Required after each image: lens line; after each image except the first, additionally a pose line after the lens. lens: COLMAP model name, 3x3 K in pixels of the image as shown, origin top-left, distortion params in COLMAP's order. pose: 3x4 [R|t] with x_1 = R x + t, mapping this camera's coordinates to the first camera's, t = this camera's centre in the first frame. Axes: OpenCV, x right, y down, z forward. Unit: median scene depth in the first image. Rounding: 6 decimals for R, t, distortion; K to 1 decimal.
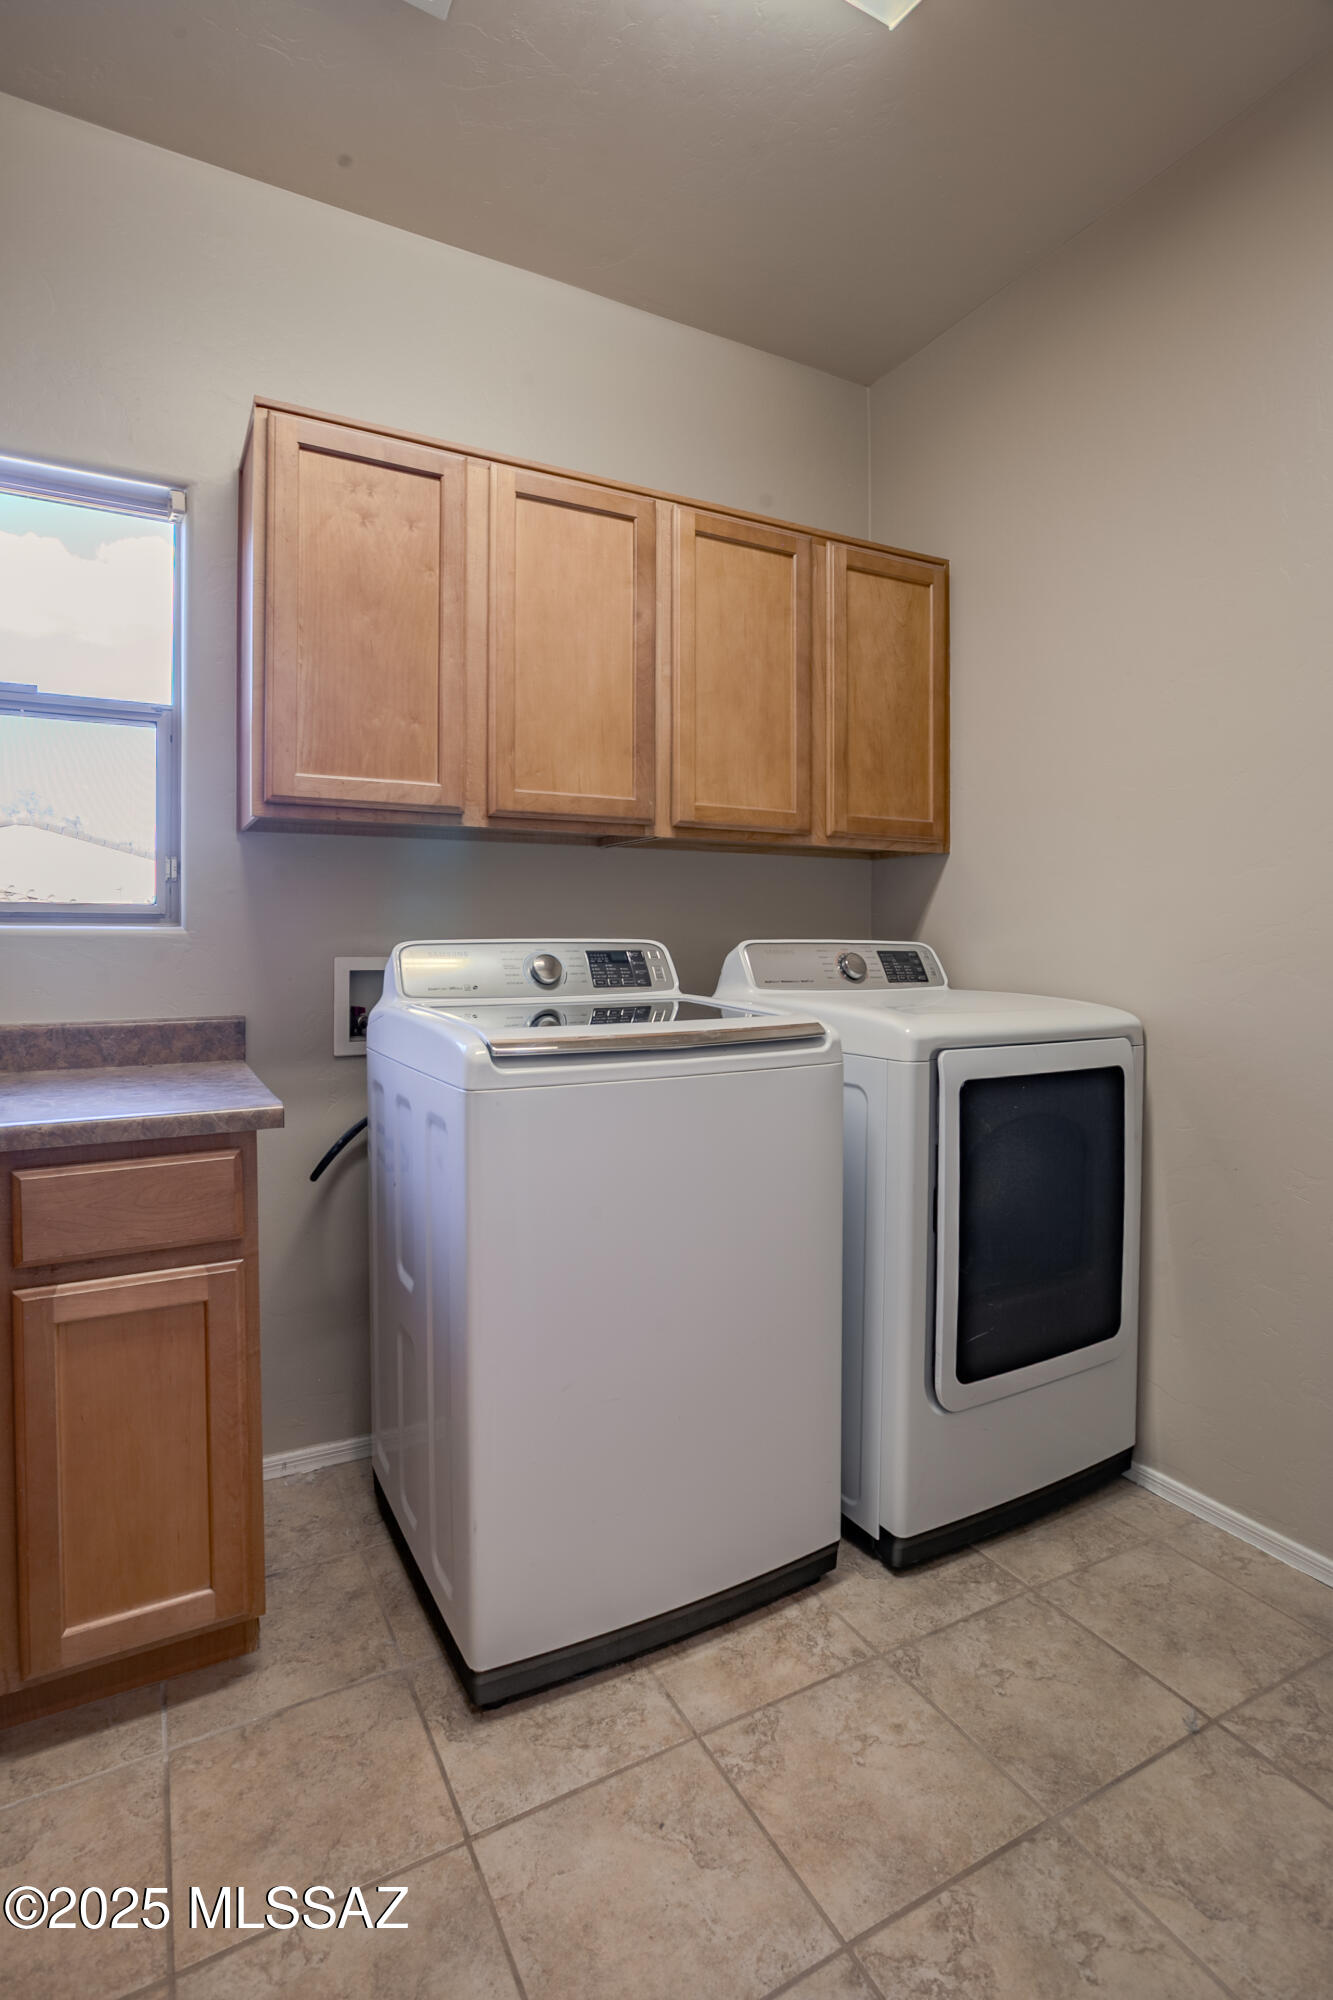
lens RADIAL K [[993.0, 0, 659.6], [0, 993.0, 946.1], [0, 0, 1]] dist [-0.040993, 0.014671]
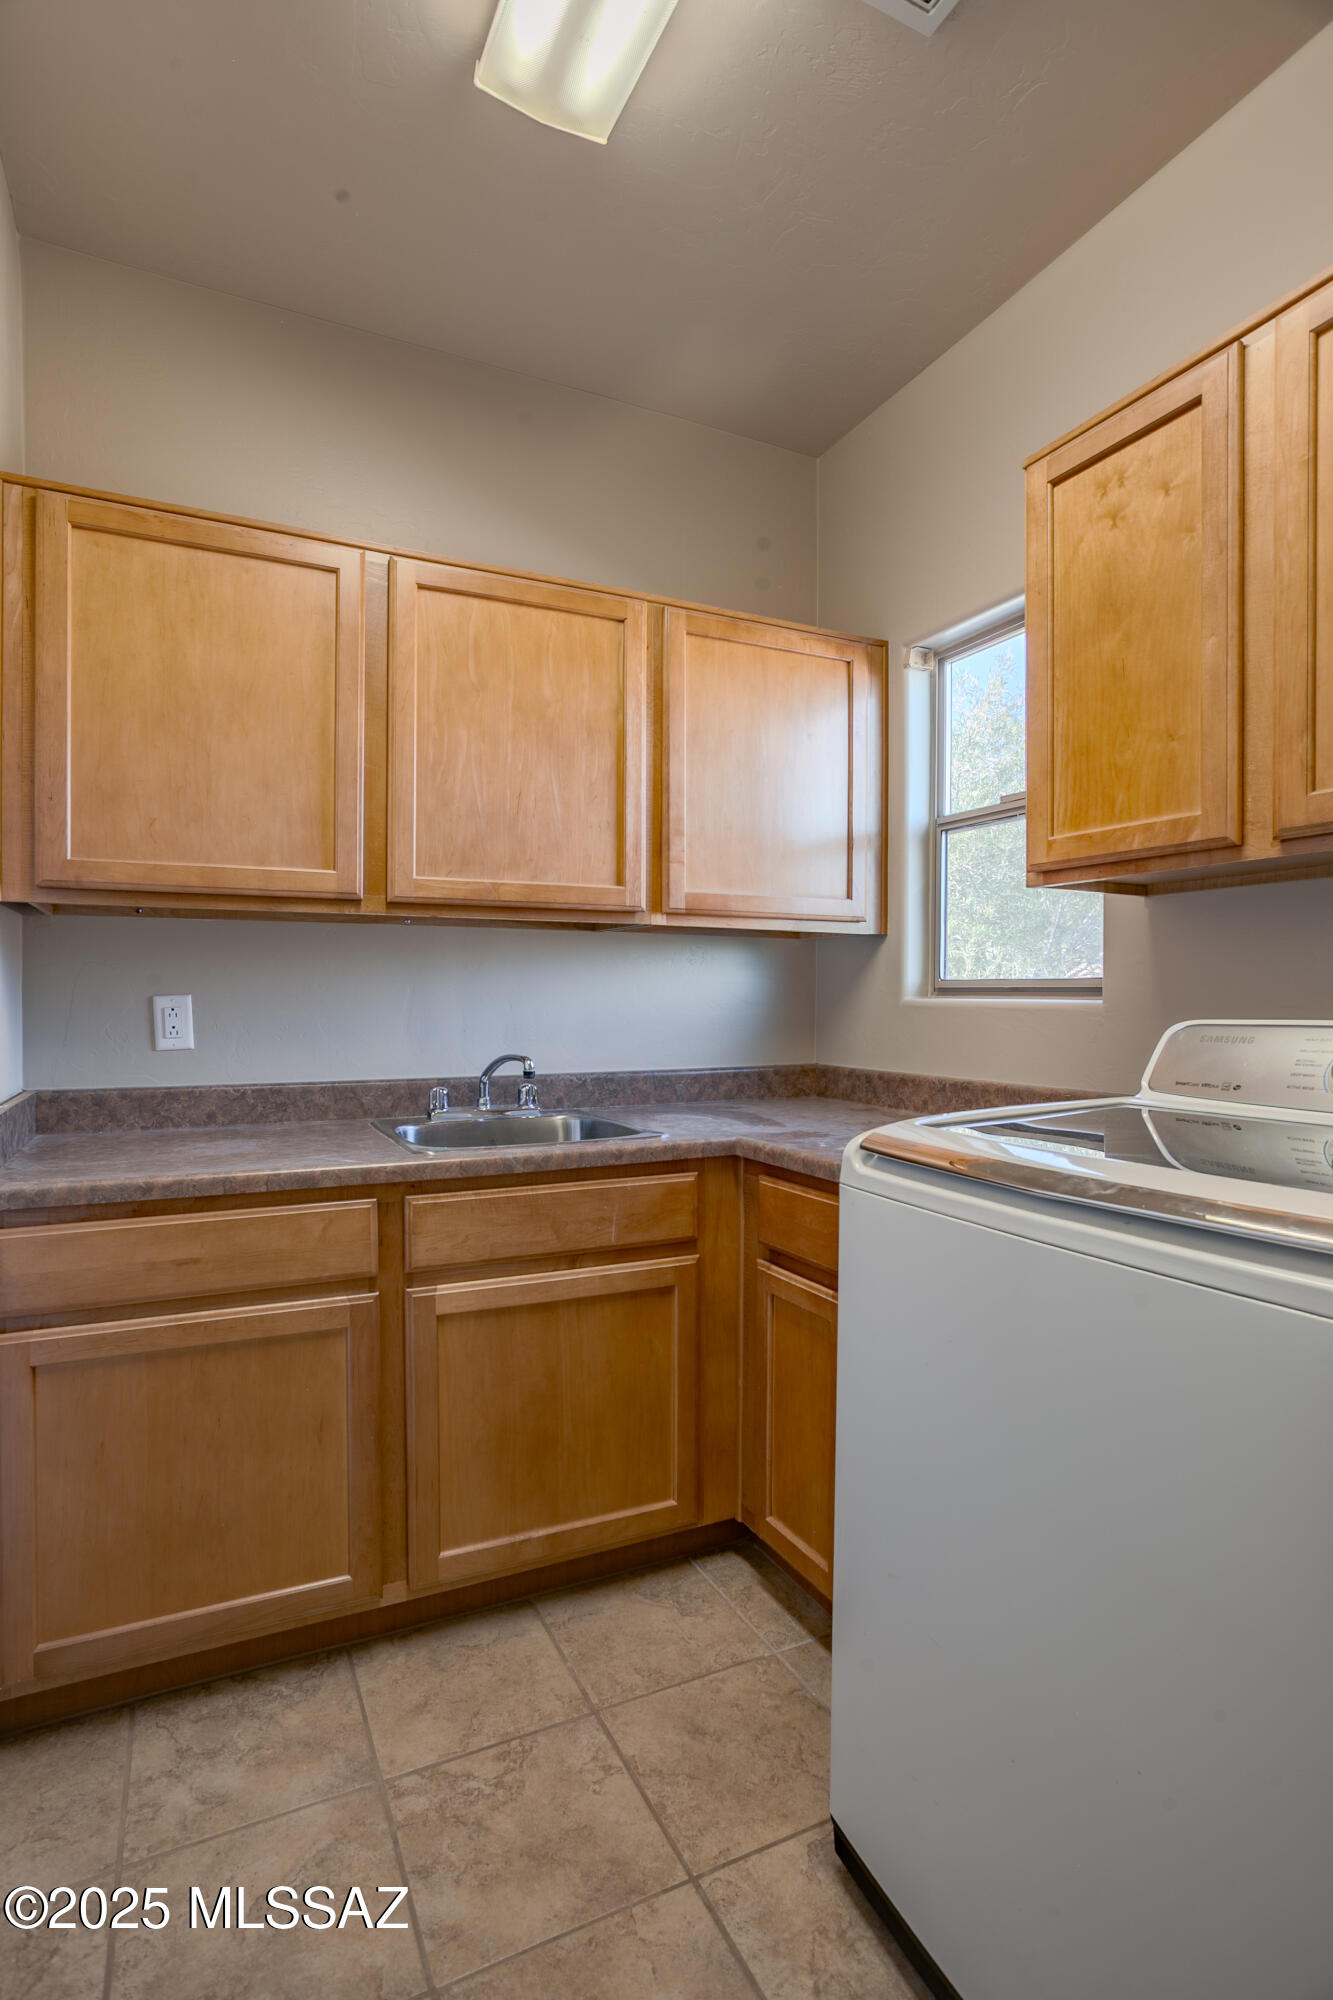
lens RADIAL K [[957.0, 0, 666.5], [0, 957.0, 1000.0], [0, 0, 1]] dist [-0.040207, 0.018624]
pose [[-0.032000, 0.006058, -0.999470, 0.747449], [-0.009406, 0.999936, 0.006362, -0.031720], [0.999444, 0.009605, -0.031941, 0.915668]]
